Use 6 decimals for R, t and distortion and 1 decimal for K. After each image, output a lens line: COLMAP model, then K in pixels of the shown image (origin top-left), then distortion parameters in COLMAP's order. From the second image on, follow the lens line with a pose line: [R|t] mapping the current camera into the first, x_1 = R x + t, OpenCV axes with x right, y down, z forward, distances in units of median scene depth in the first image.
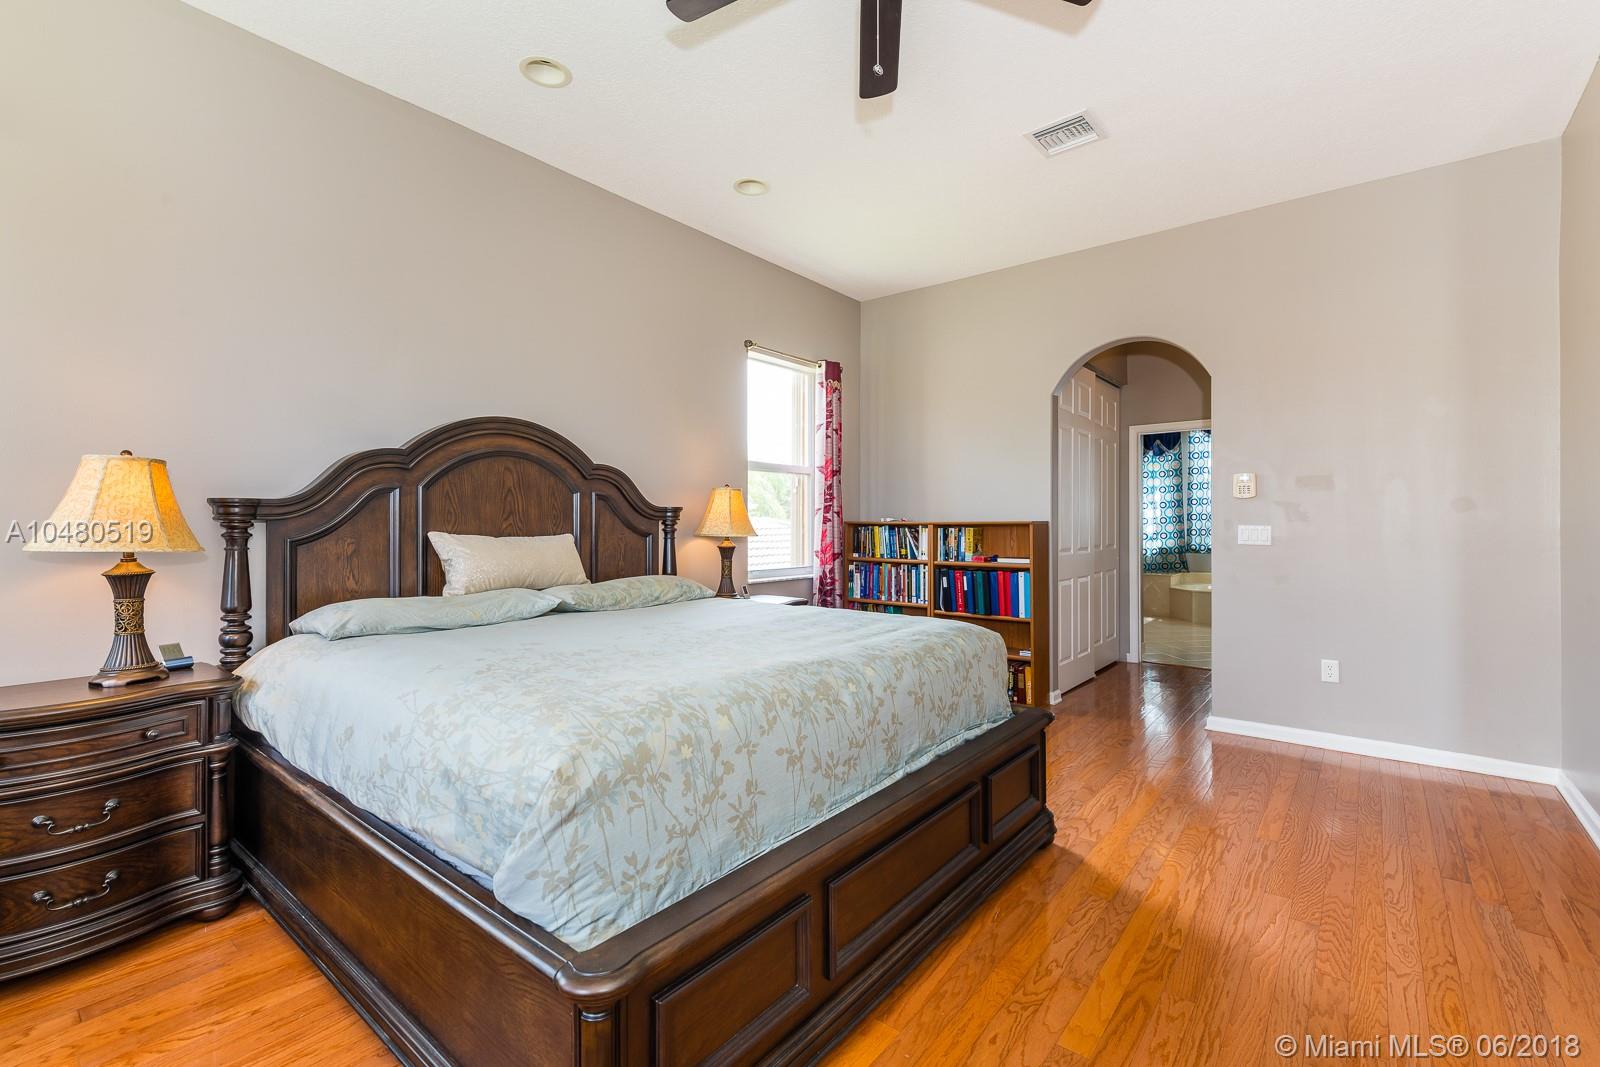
lens RADIAL K [[747.9, 0, 801.2], [0, 747.9, 521.0], [0, 0, 1]] dist [-0.000669, -0.000379]
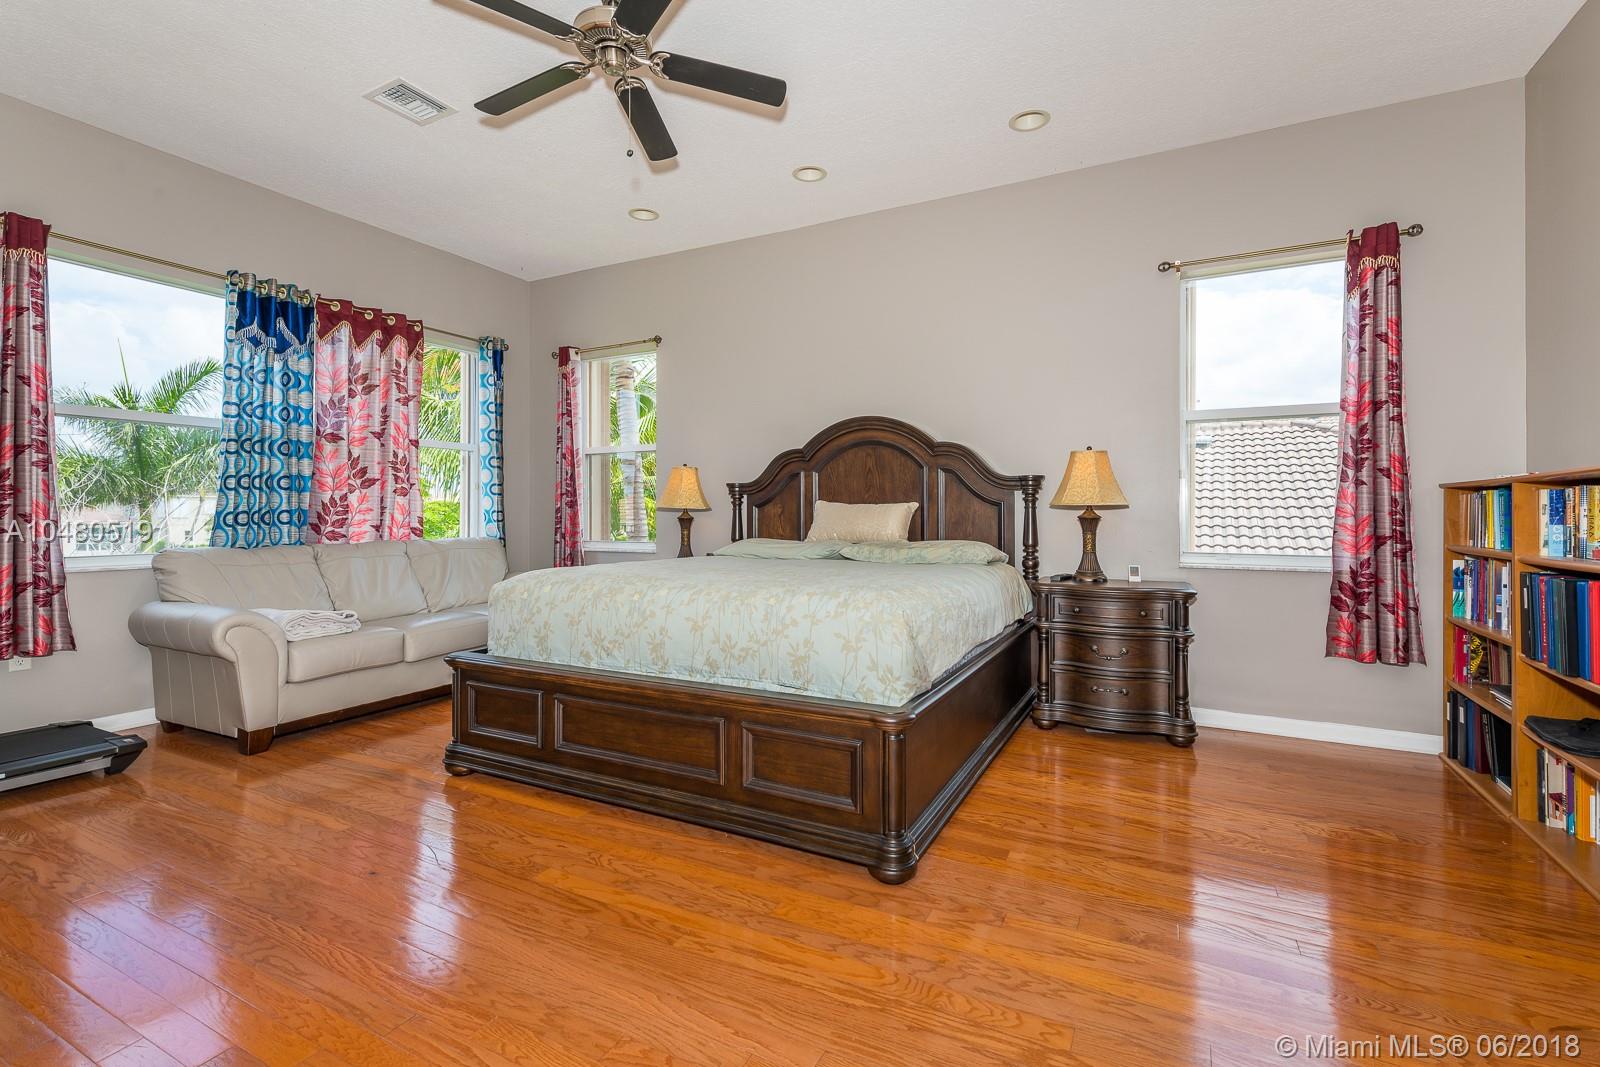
lens RADIAL K [[747.9, 0, 801.2], [0, 747.9, 521.0], [0, 0, 1]] dist [-0.000669, -0.000379]
pose [[0.151720, 0.011665, -0.988355, 0.905108], [0.001354, 0.999927, 0.012010, 0.034088], [0.988423, -0.003160, 0.151693, 0.653216]]
